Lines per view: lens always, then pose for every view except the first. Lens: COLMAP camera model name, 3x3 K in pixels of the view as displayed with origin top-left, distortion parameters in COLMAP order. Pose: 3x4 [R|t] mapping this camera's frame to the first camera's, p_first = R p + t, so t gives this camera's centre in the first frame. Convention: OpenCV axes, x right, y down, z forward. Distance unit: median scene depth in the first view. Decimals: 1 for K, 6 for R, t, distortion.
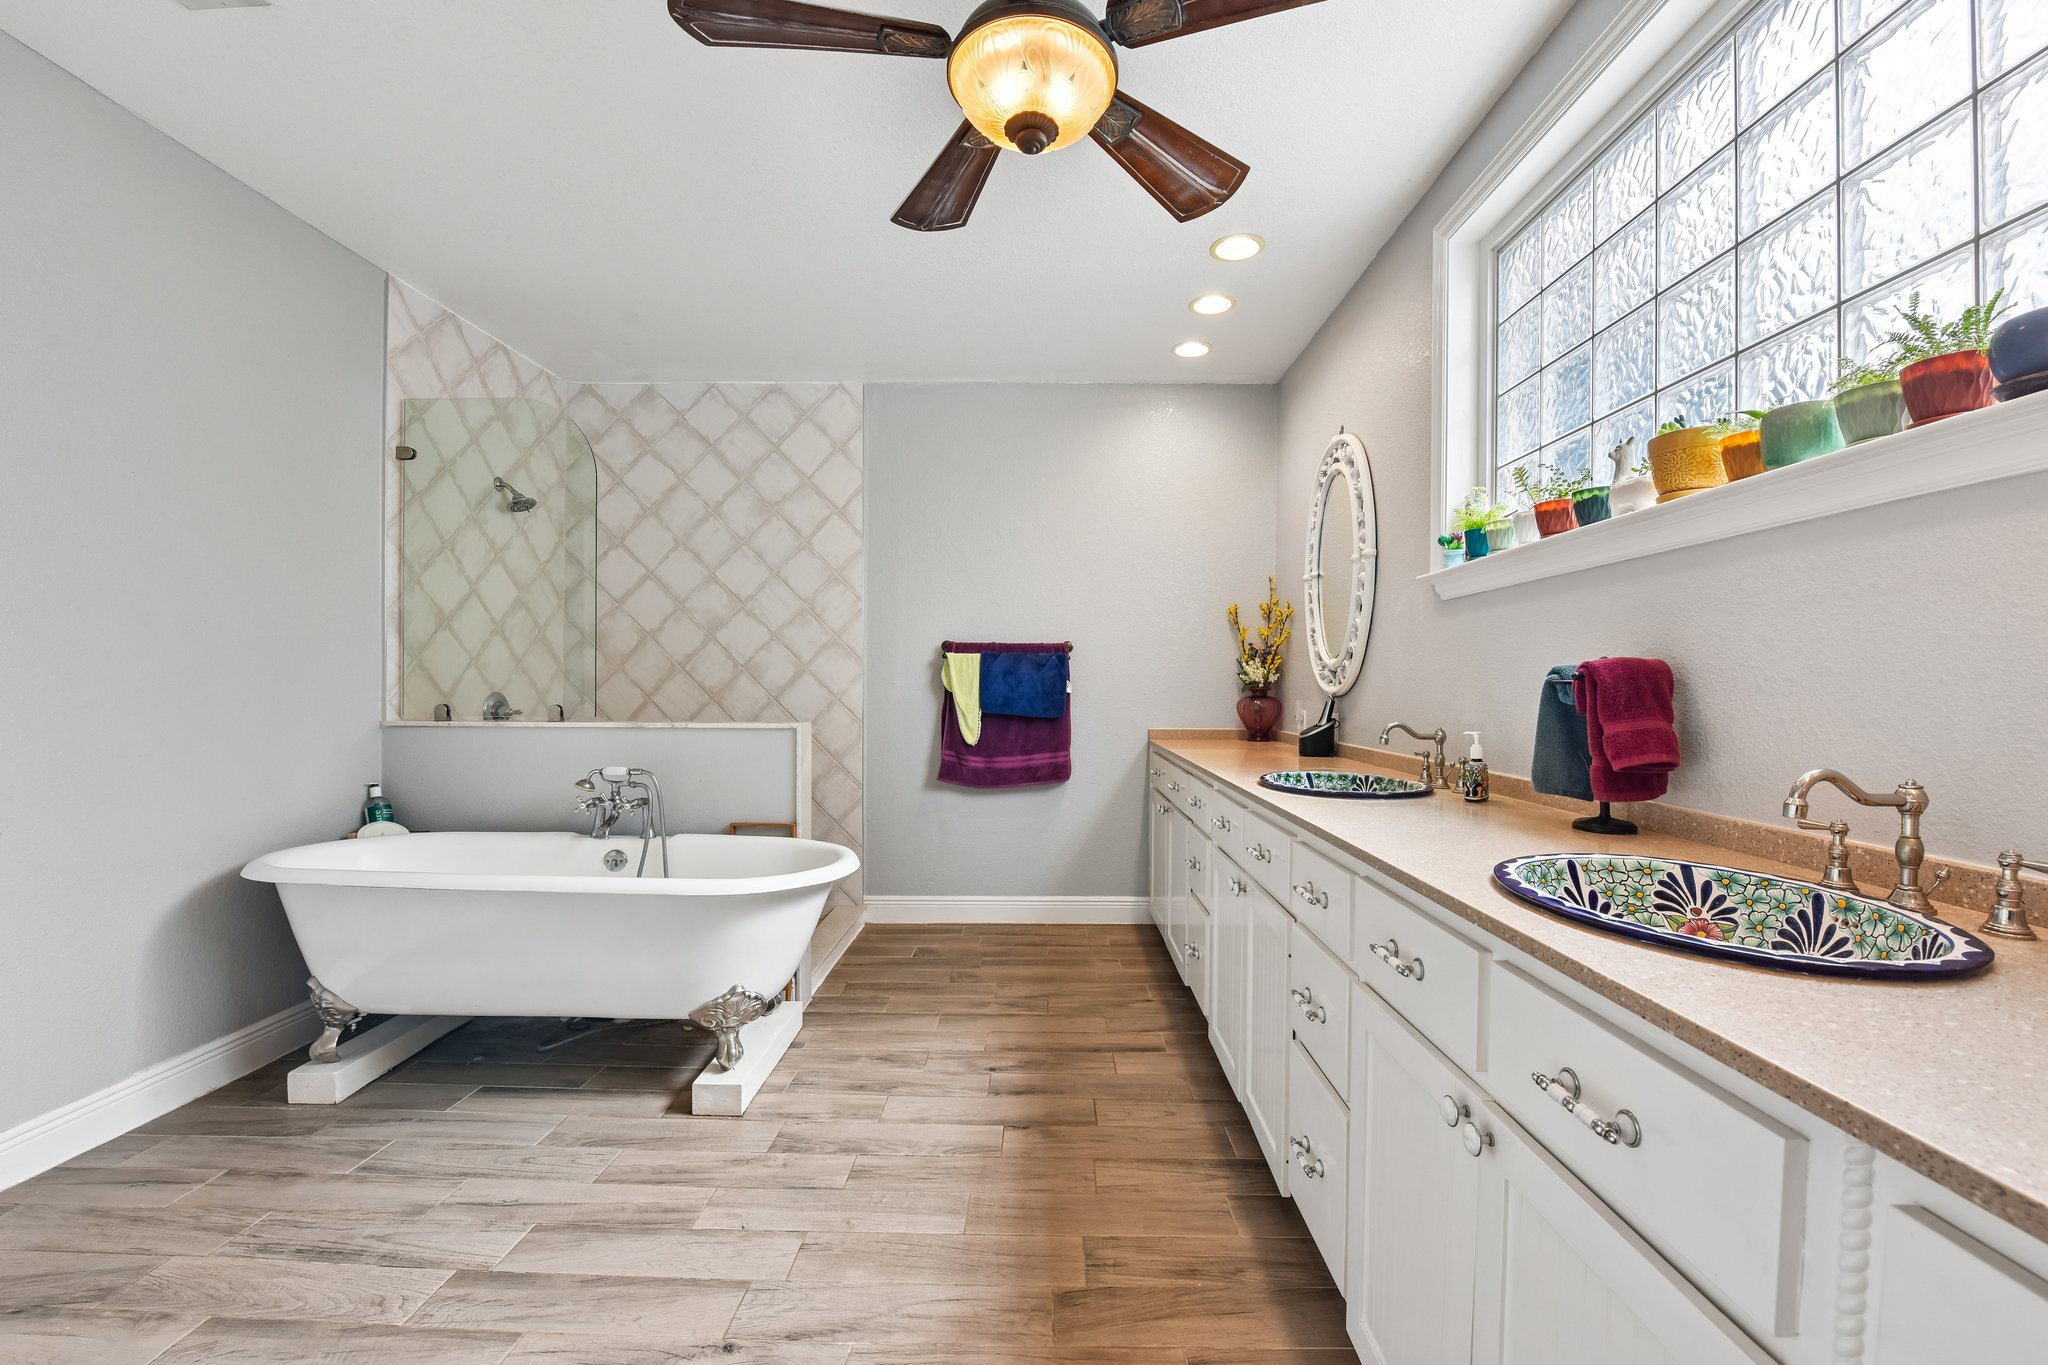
lens RADIAL K [[837.5, 0, 1035.7], [0, 837.5, 701.5], [0, 0, 1]] dist [-0.001368, -0.005274]
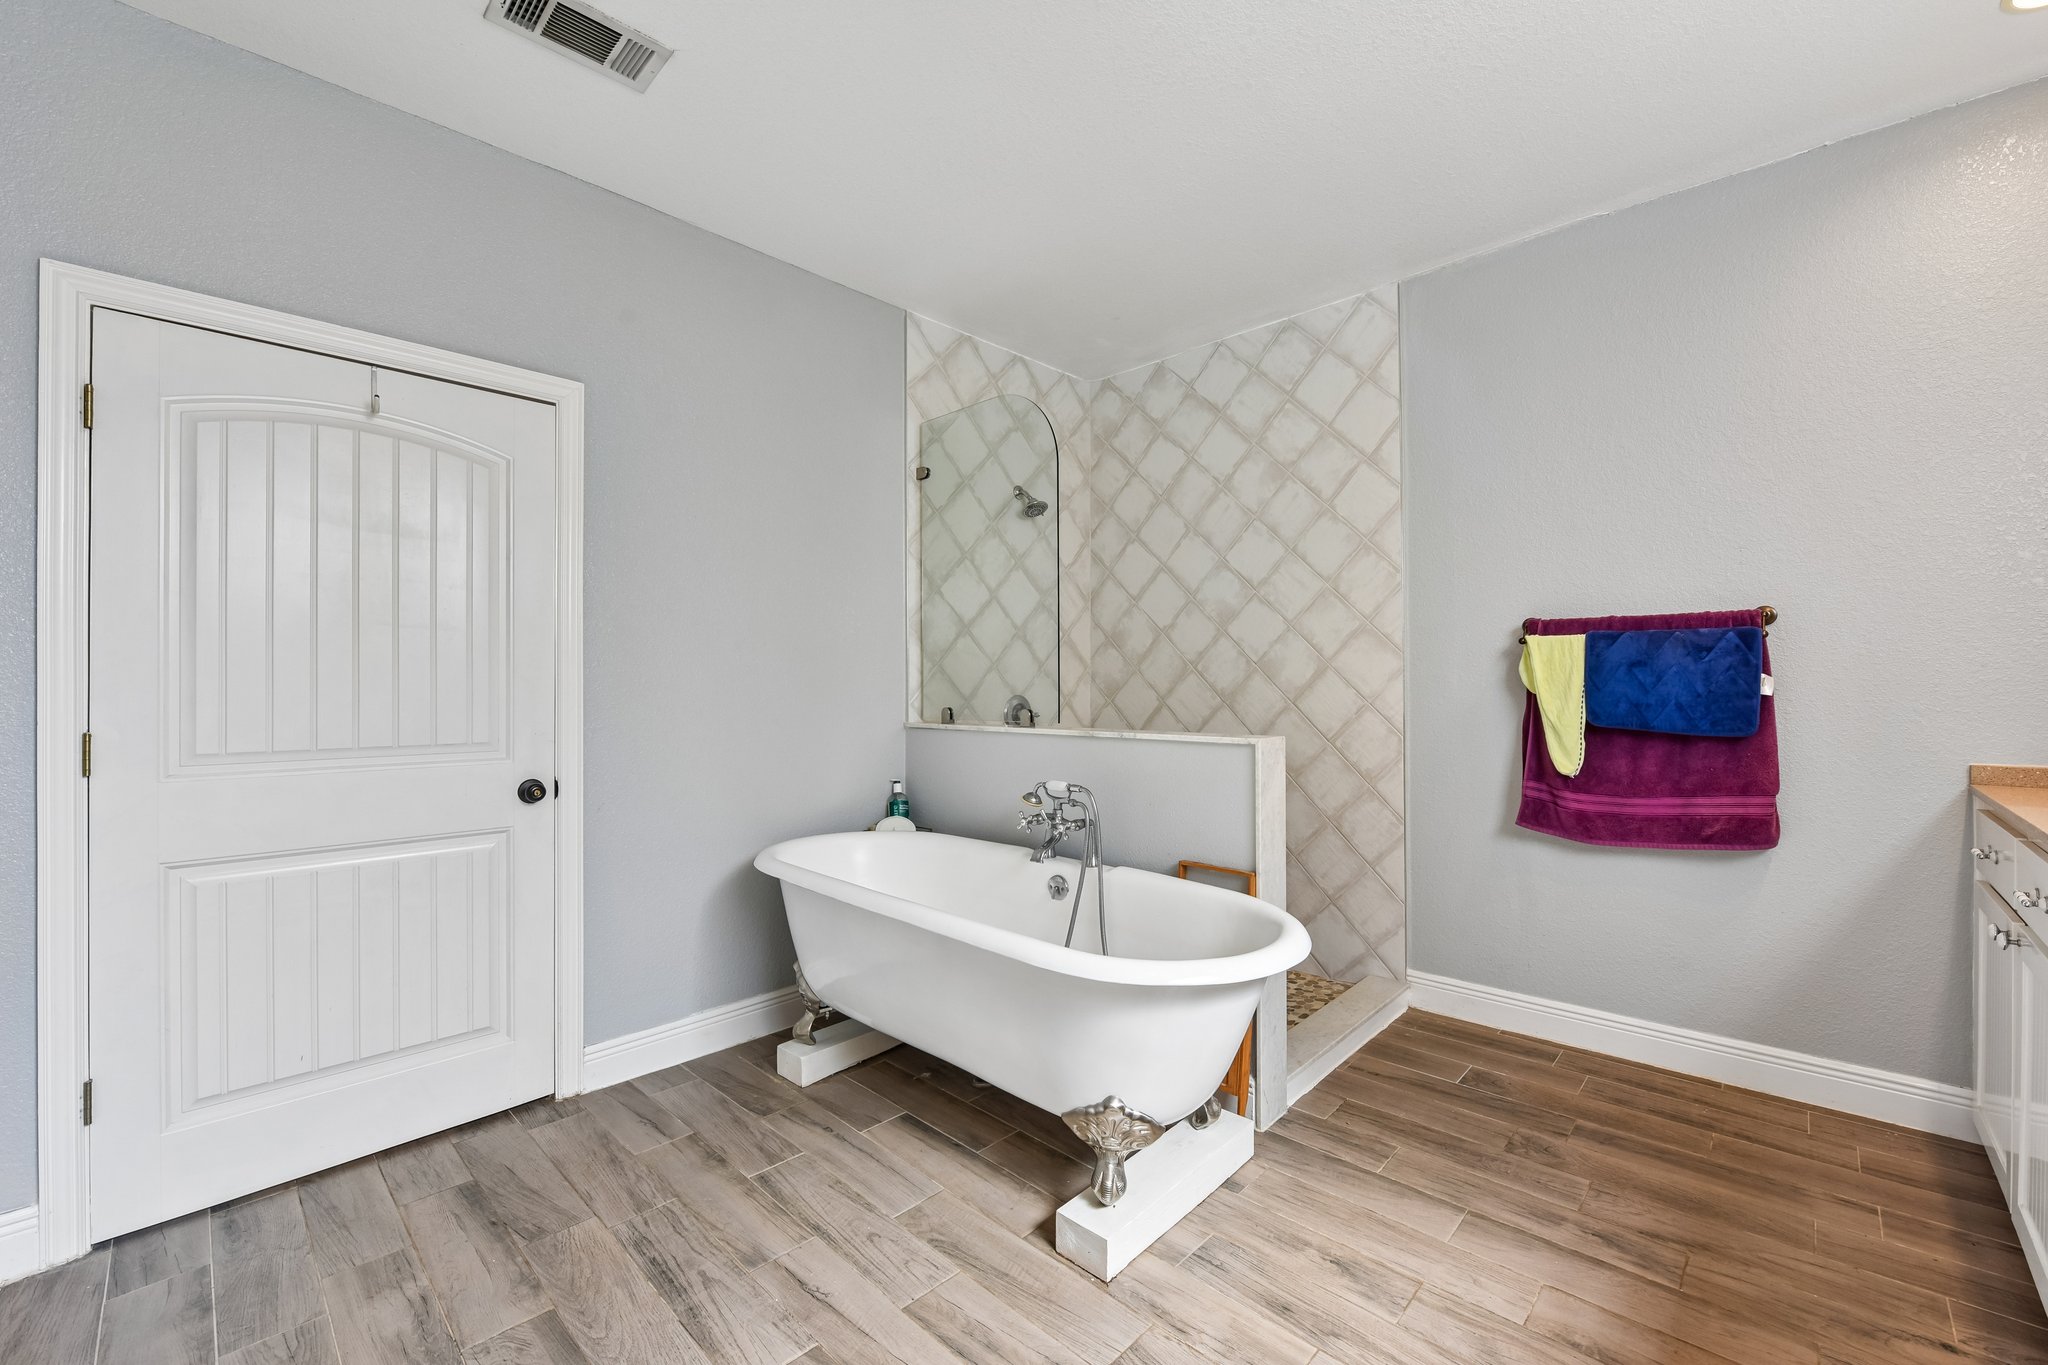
lens RADIAL K [[834.6, 0, 1024.0], [0, 834.6, 682.5], [0, 0, 1]] dist [-0.011462, -0.003969]
pose [[0.733529, -0.011299, -0.679564, 0.055941], [-0.003817, 0.999778, -0.020744, -0.005848], [0.679647, 0.017810, 0.733323, 0.262293]]
